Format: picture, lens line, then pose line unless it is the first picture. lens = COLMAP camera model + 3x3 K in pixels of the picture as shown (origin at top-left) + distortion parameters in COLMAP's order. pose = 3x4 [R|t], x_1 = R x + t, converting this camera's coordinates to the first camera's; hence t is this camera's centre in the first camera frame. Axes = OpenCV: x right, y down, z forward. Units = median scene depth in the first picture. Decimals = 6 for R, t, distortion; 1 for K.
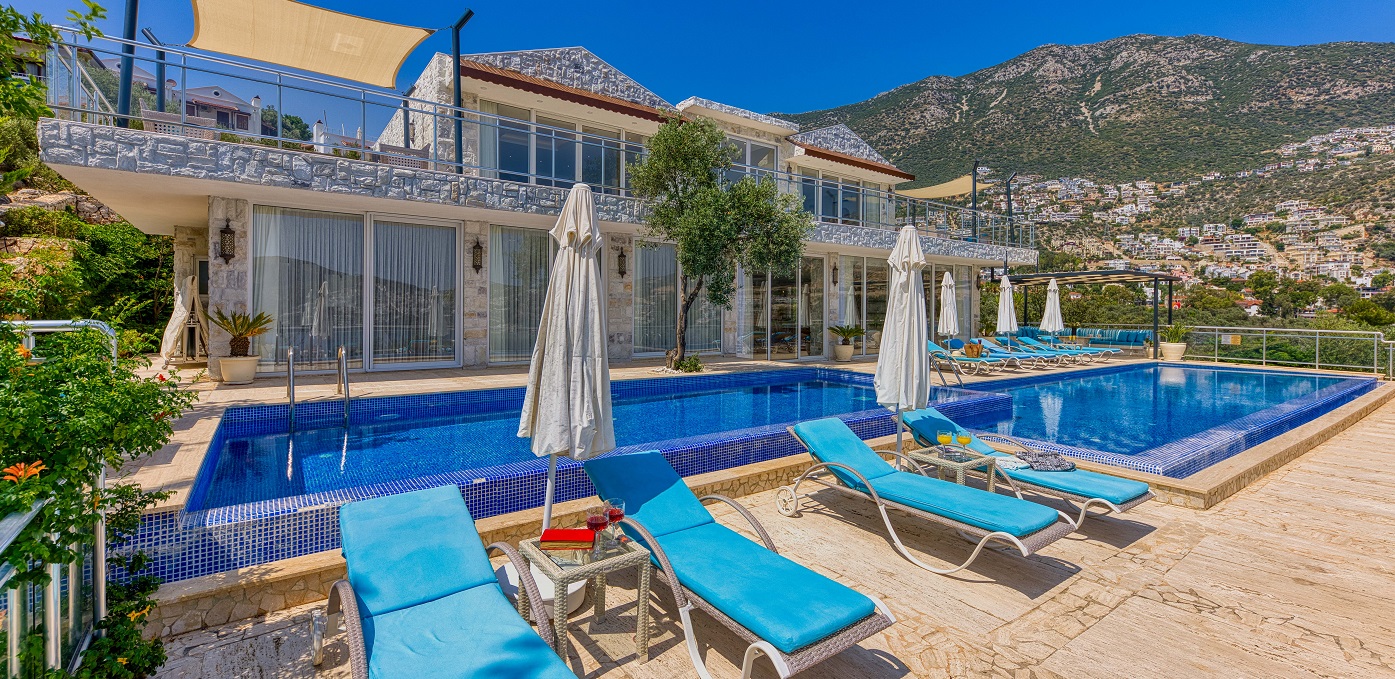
lens RADIAL K [[595.6, 0, 699.8], [0, 595.6, 328.5], [0, 0, 1]] dist [-0.000111, -0.000271]
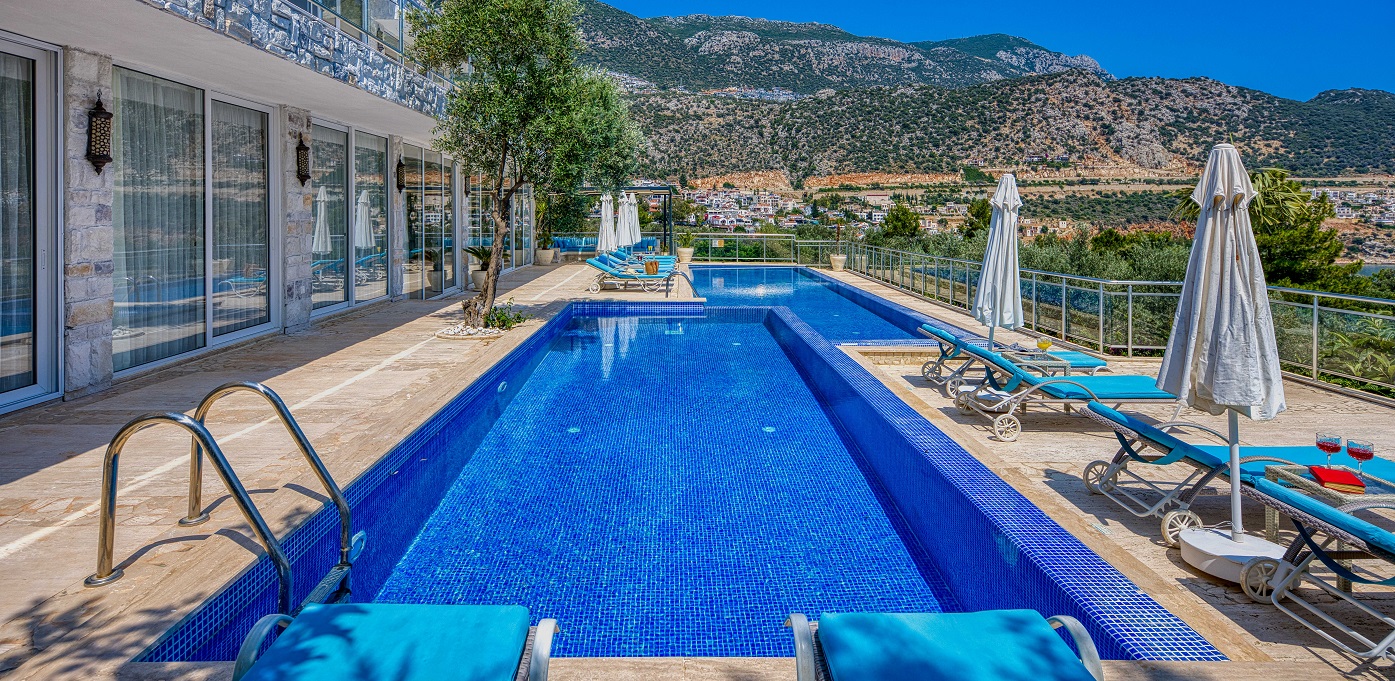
lens RADIAL K [[684.0, 0, 678.4], [0, 684.0, 226.2], [0, 0, 1]] dist [0.008084, -0.000365]
pose [[0.563628, -0.020542, 0.825773, -0.547105], [0.025922, 0.999638, 0.007175, -0.046482], [-0.825622, 0.017362, 0.563957, 0.363927]]
